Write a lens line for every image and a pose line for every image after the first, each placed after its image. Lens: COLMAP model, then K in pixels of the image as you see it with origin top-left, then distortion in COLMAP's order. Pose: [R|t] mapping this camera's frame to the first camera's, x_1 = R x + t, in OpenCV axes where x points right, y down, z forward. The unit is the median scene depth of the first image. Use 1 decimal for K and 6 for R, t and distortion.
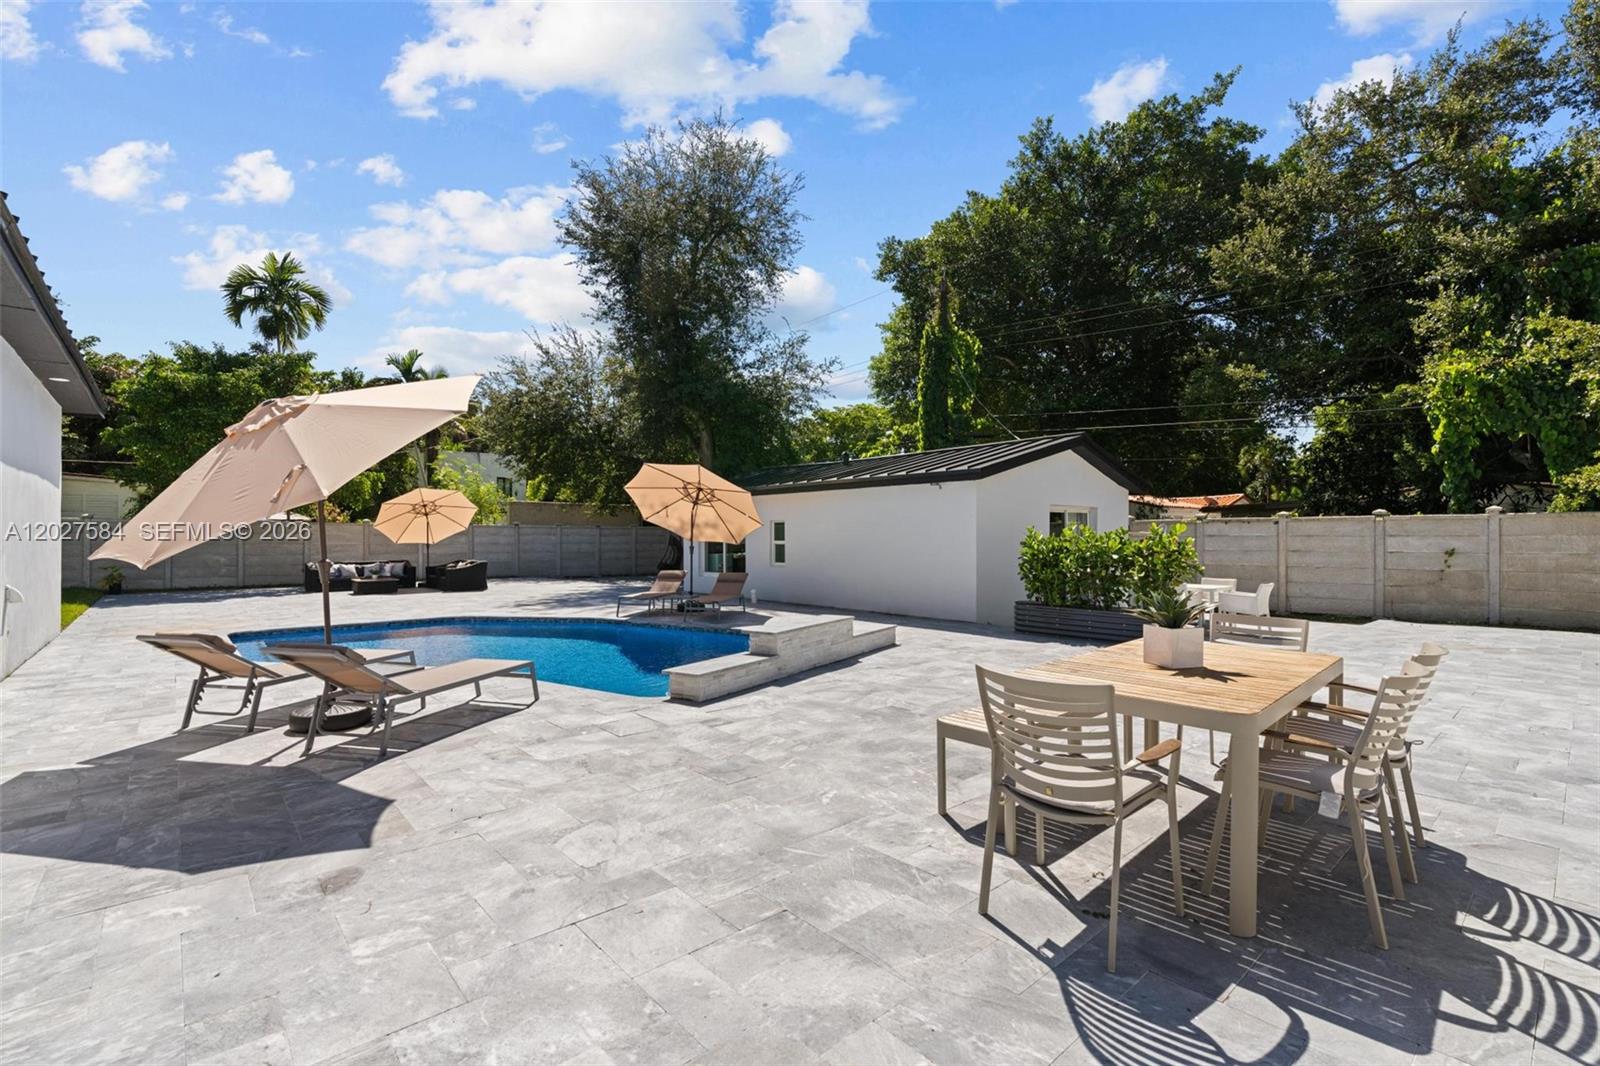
lens RADIAL K [[730.0, 0, 793.0], [0, 730.0, 536.2], [0, 0, 1]] dist [0.002563, 0.000542]
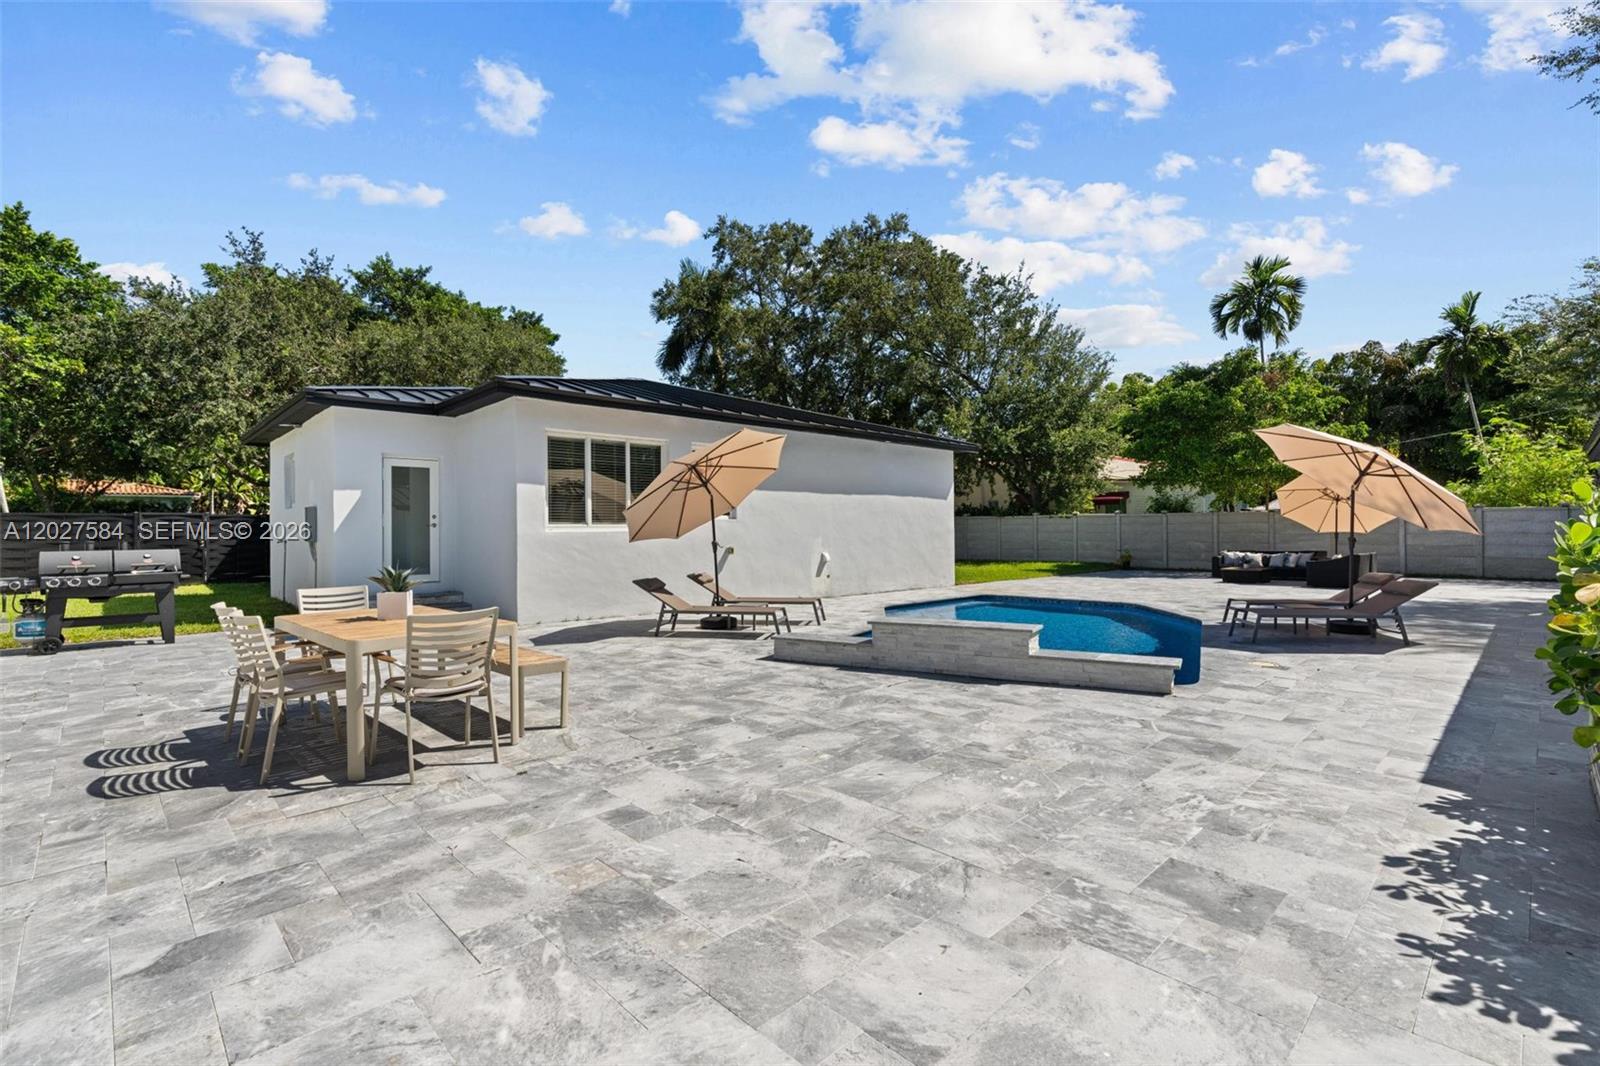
lens RADIAL K [[730.0, 0, 794.2], [0, 730.0, 525.4], [0, 0, 1]] dist [0.002563, 0.000542]
pose [[0.022409, -0.007496, -0.999721, 1.723363], [0.008523, 0.999937, -0.007307, 0.011125], [0.999713, -0.008357, 0.022472, 1.528491]]
